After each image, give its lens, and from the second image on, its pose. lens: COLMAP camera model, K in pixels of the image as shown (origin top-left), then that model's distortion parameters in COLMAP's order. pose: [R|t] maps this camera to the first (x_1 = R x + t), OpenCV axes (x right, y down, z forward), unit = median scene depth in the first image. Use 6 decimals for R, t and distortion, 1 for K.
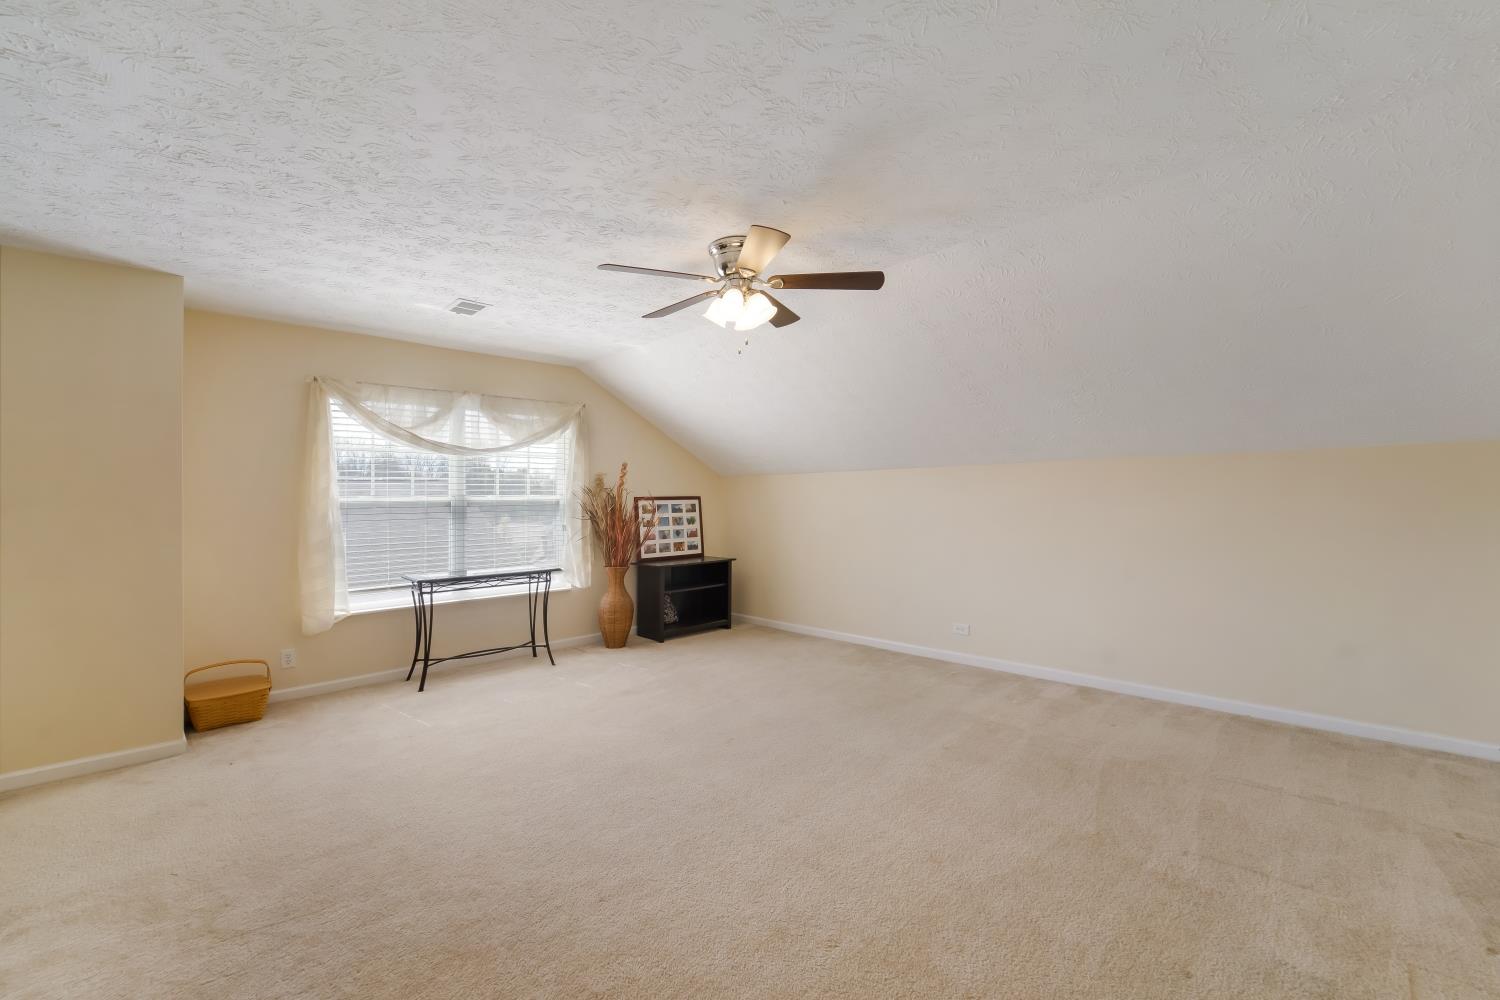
lens RADIAL K [[617.4, 0, 749.5], [0, 617.4, 508.6], [0, 0, 1]] dist [-0.017276, -0.000209]
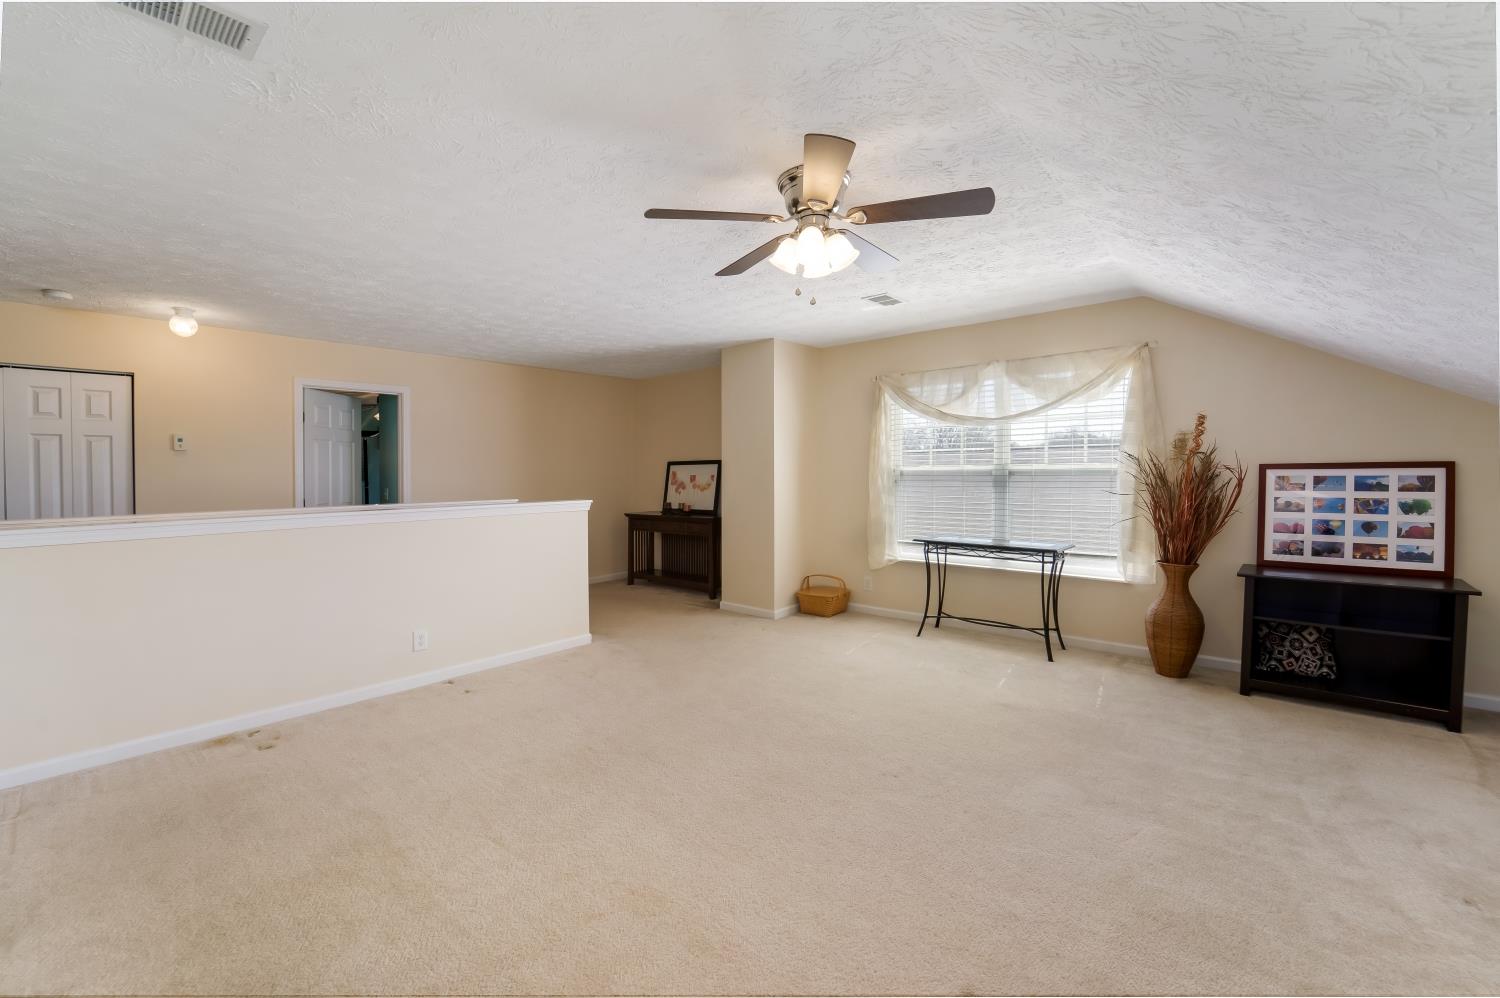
lens RADIAL K [[617.4, 0, 749.2], [0, 617.4, 469.6], [0, 0, 1]] dist [-0.001294, -0.000268]
pose [[0.096693, 0.003806, -0.995307, 0.488844], [-0.009129, 0.999954, 0.002937, -0.012070], [0.995272, 0.008802, 0.096723, 0.486744]]
